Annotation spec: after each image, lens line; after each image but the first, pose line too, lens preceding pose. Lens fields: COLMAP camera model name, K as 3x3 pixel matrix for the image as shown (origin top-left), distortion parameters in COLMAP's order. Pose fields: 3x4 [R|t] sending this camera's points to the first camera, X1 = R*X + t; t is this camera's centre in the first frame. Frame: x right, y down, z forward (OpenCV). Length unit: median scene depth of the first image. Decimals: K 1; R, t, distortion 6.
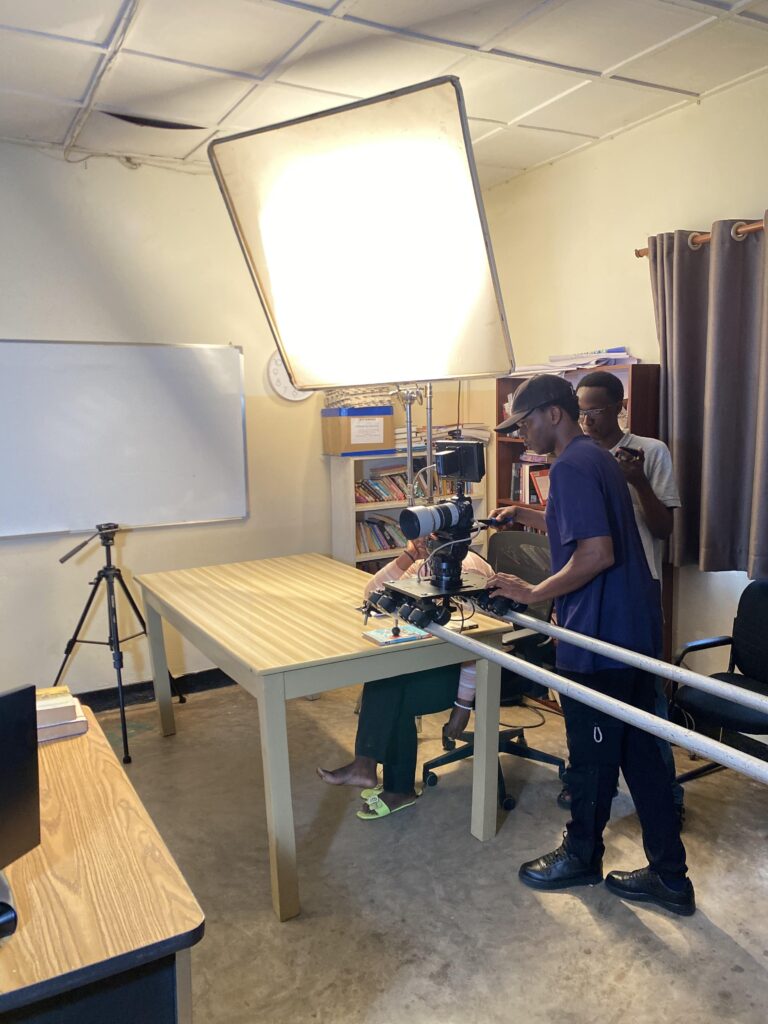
lens RADIAL K [[788.1, 0, 381.0], [0, 788.1, 506.8], [0, 0, 1]] dist [0.016948, -0.039478]
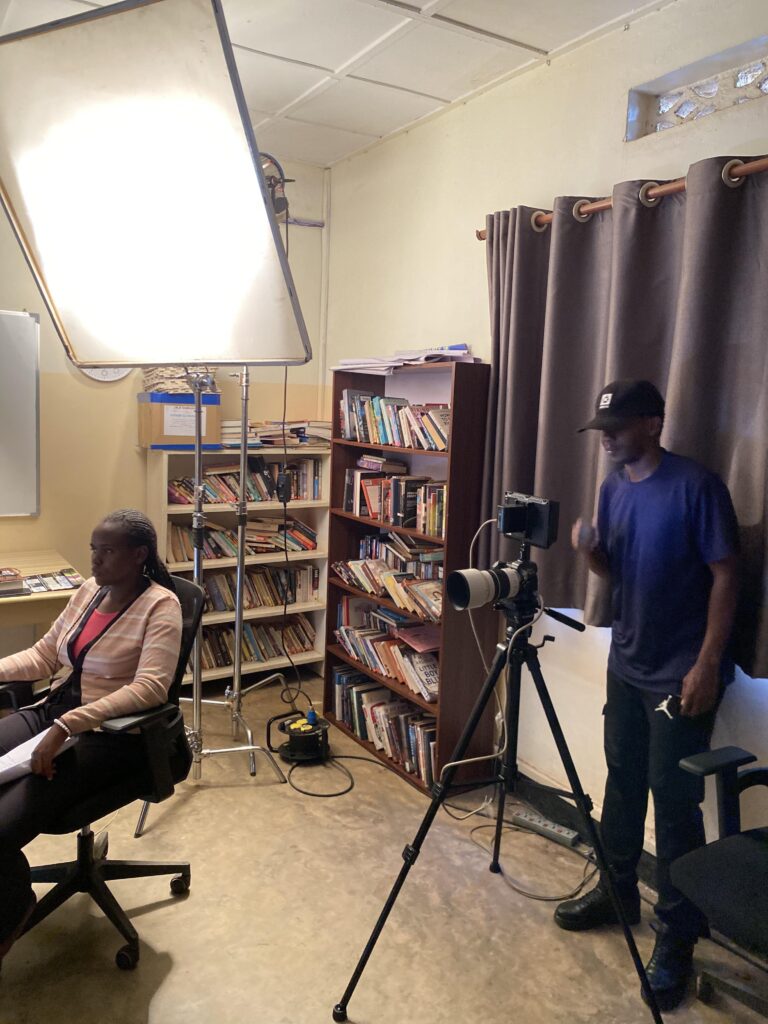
lens RADIAL K [[788.1, 0, 391.0], [0, 788.1, 505.2], [0, 0, 1]] dist [0.016948, -0.039478]
pose [[0.996248, 0.058036, 0.064201, 0.172767], [-0.057864, 0.998314, -0.004547, -0.014573], [-0.064356, 0.000815, 0.997927, 0.128905]]
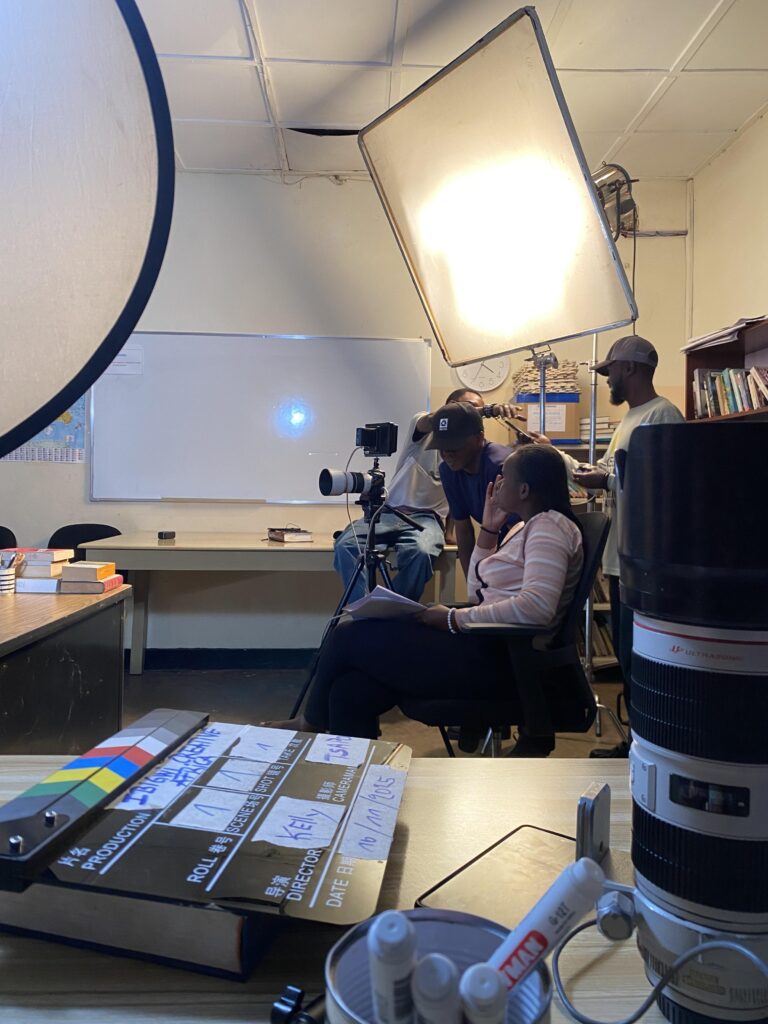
lens RADIAL K [[788.1, 0, 384.9], [0, 788.1, 511.0], [0, 0, 1]] dist [0.016948, -0.039478]
pose [[0.887964, 0.039545, -0.458210, 0.276880], [-0.084984, 0.993248, -0.078970, 0.119613], [0.451993, 0.109063, 0.885329, 0.074229]]
